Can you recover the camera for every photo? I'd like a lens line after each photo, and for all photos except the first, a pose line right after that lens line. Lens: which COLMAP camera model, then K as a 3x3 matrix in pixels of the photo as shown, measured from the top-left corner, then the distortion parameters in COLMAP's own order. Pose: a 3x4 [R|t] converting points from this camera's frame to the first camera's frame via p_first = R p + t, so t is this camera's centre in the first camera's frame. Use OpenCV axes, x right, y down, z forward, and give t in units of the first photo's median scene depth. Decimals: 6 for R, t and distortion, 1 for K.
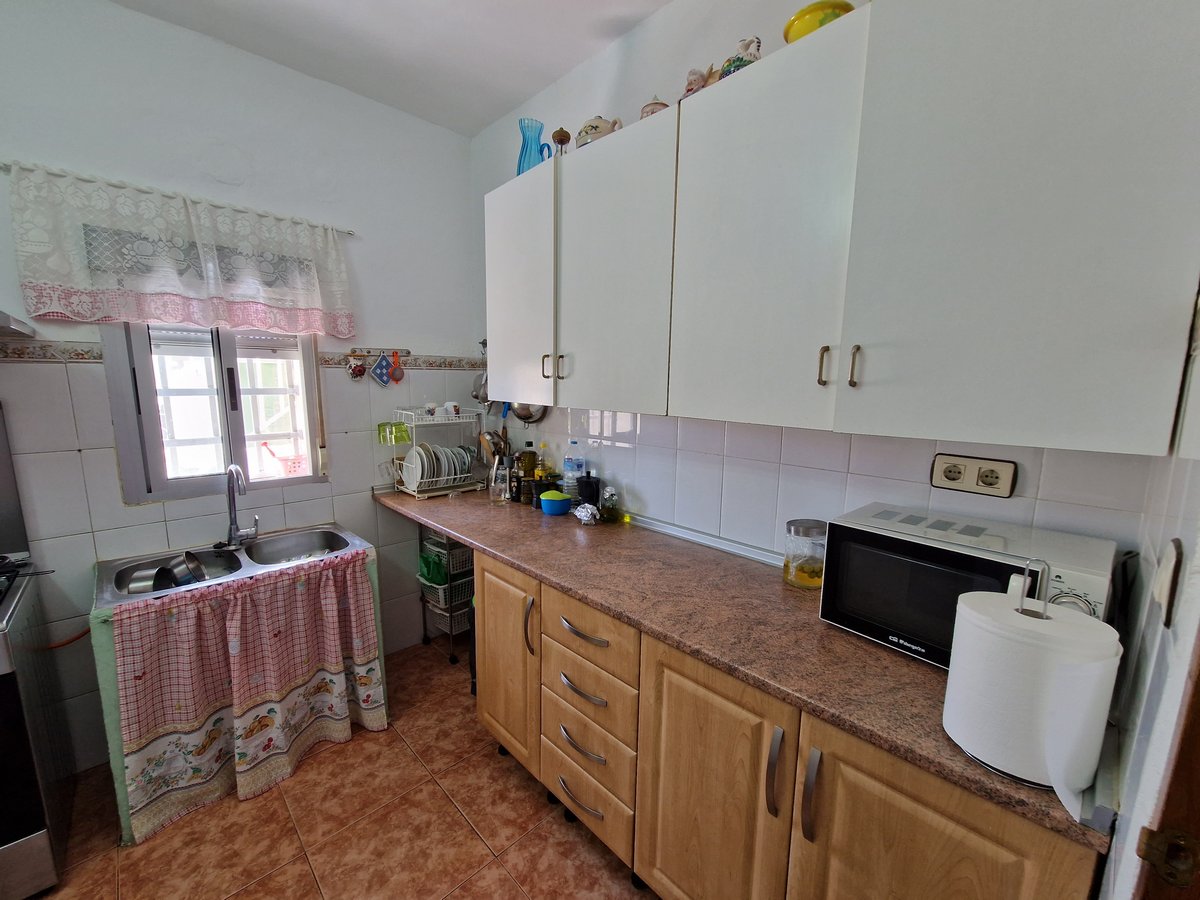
lens RADIAL K [[485.6, 0, 599.8], [0, 485.6, 454.1], [0, 0, 1]] dist [0.001928, -0.001883]
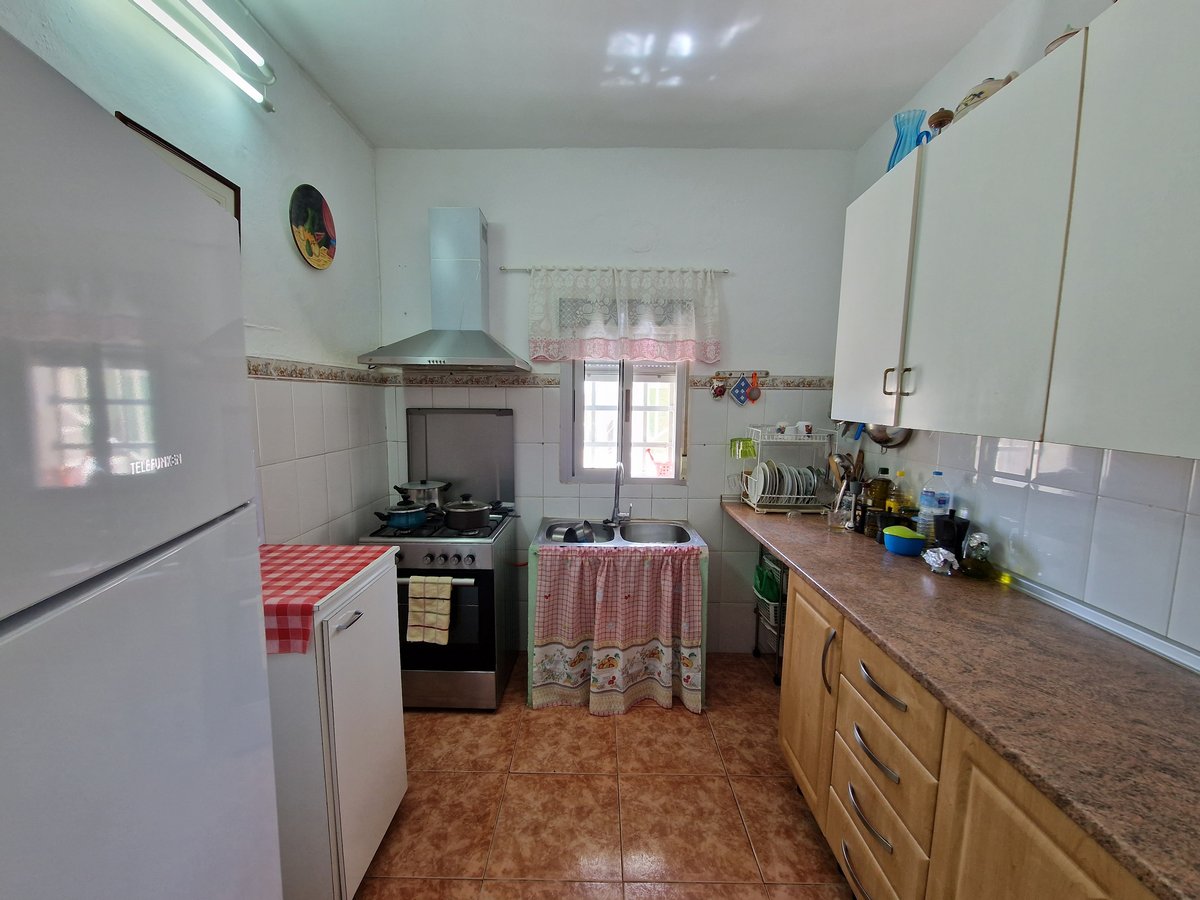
lens RADIAL K [[485.6, 0, 599.4], [0, 485.6, 453.5], [0, 0, 1]] dist [0.001928, -0.001883]
pose [[0.720752, 0.074962, -0.689128, 0.127090], [-0.108874, 0.994039, -0.005740, 0.013493], [0.684590, 0.079165, 0.724617, 0.001793]]
